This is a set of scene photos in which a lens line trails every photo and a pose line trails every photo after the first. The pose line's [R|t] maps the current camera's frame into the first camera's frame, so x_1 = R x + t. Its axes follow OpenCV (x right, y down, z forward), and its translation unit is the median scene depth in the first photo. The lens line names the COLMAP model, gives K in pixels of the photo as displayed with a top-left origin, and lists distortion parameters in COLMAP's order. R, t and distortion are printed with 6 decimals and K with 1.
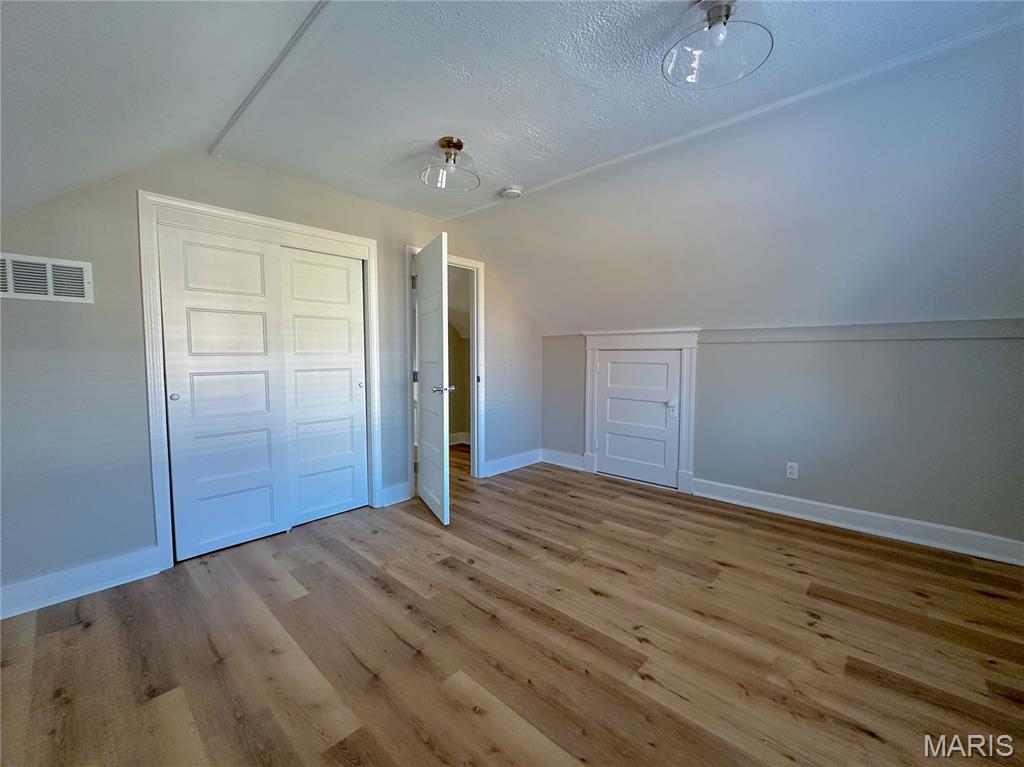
lens RADIAL K [[429.3, 0, 512.0], [0, 429.3, 383.5], [0, 0, 1]] dist [-0.000892, -0.000155]
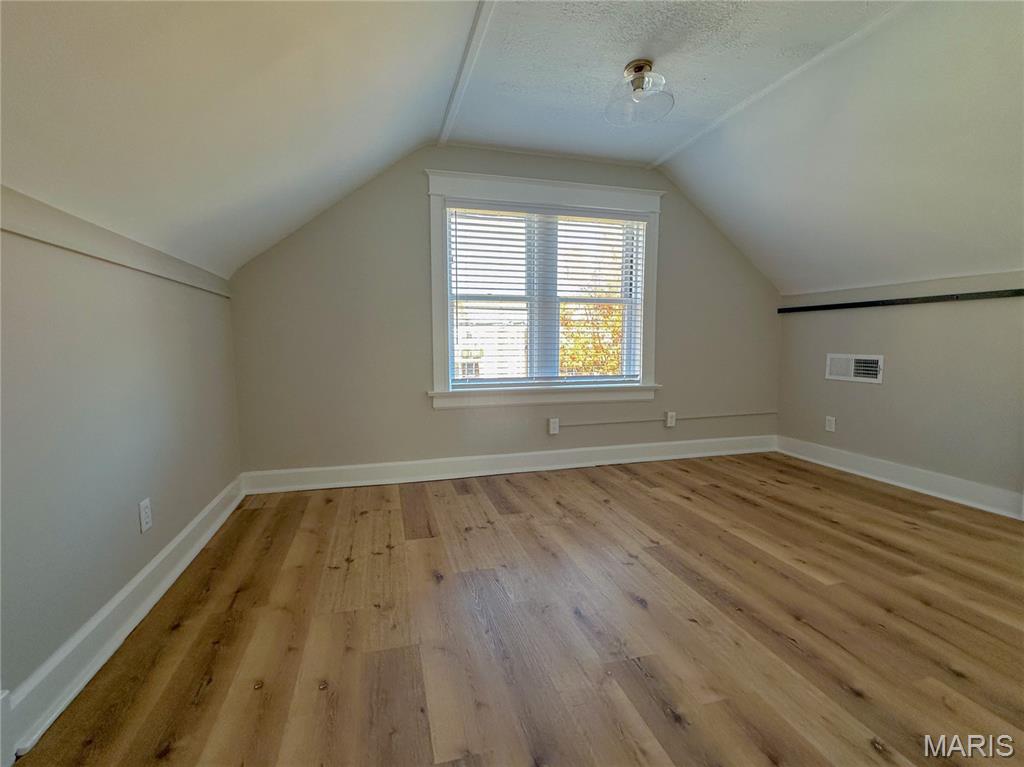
lens RADIAL K [[413.8, 0, 512.0], [0, 413.8, 383.5], [0, 0, 1]] dist [-0.002655, -0.000203]
pose [[-0.843787, -0.053075, 0.534047, 0.017349], [0.041780, 0.985581, 0.163963, -0.032536], [-0.535050, 0.160662, -0.829403, 1.736686]]
